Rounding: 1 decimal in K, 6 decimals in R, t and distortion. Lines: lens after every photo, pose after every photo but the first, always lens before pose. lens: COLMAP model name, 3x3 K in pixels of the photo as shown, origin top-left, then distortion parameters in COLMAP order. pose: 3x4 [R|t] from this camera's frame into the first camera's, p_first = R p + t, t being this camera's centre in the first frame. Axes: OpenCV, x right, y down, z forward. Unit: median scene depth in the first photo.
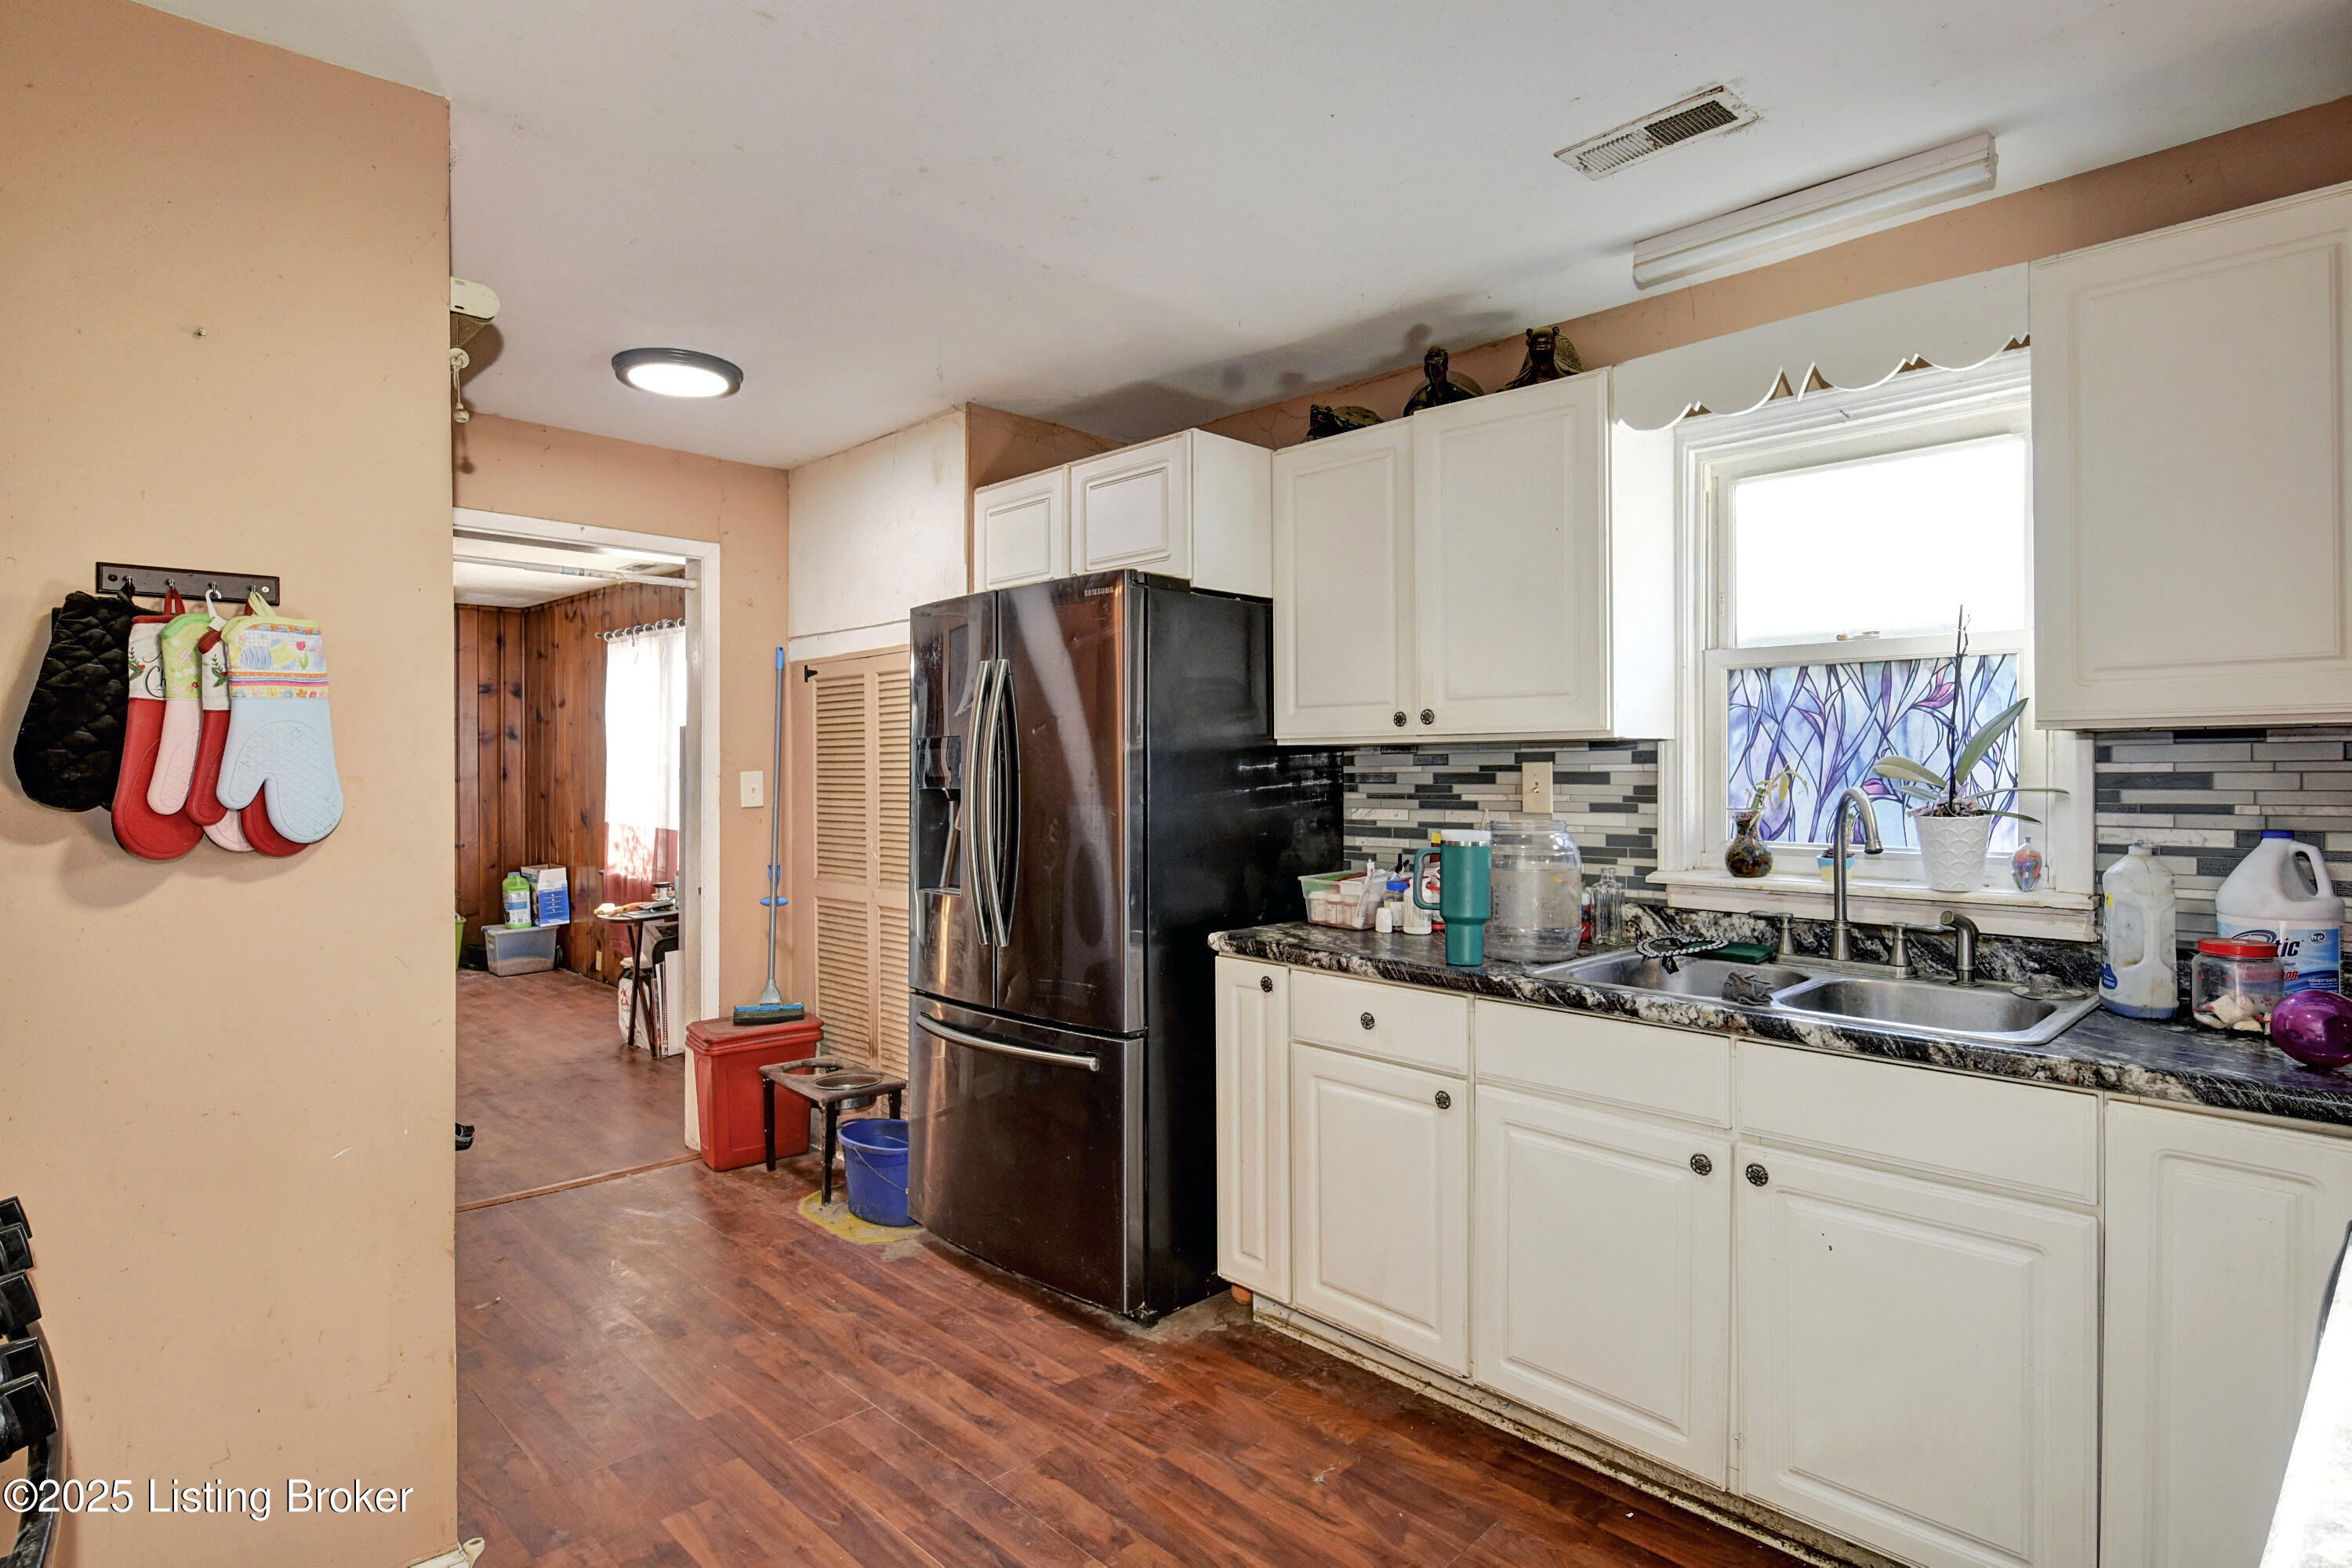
lens RADIAL K [[1231.8, 0, 1181.1], [0, 1231.8, 765.3], [0, 0, 1]] dist [0.008410, 0.000887]
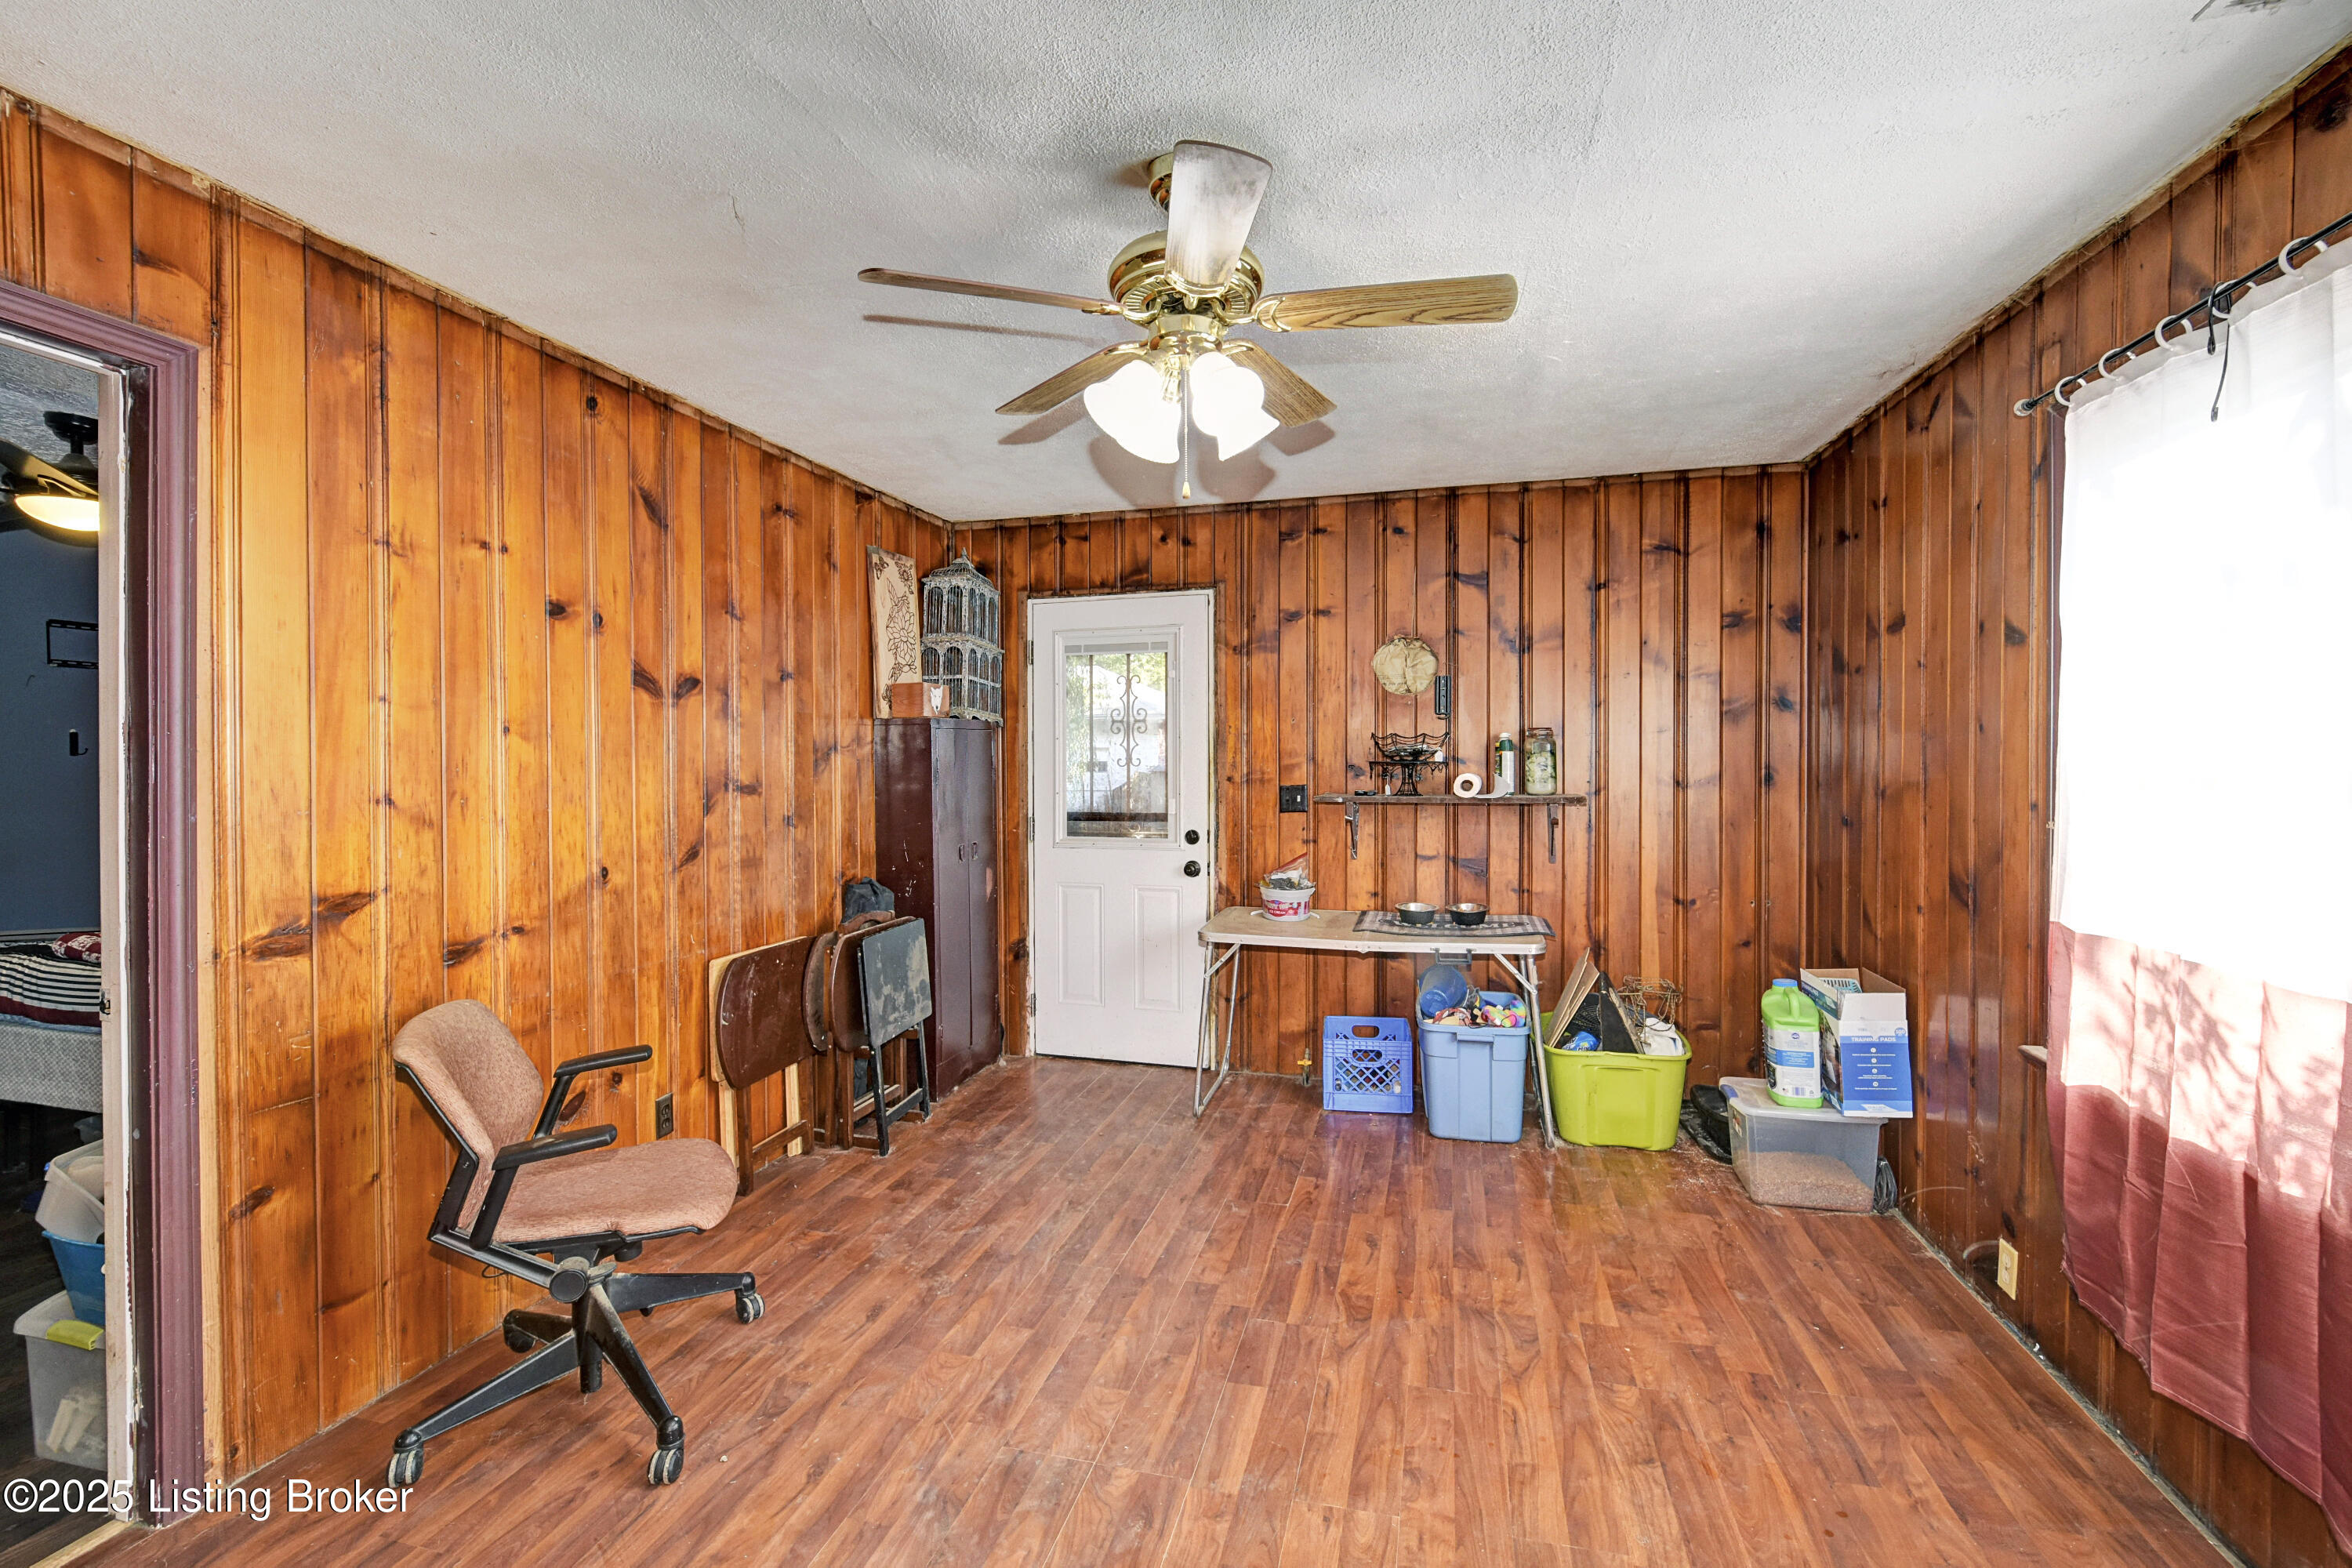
lens RADIAL K [[1023.4, 0, 1177.9], [0, 1023.4, 768.0], [0, 0, 1]] dist [0.001484, 0.000035]
pose [[0.512106, 0.007961, -0.858886, -0.320108], [0.001188, 0.999950, 0.009977, -0.001067], [0.858922, -0.006129, 0.512070, 0.594121]]
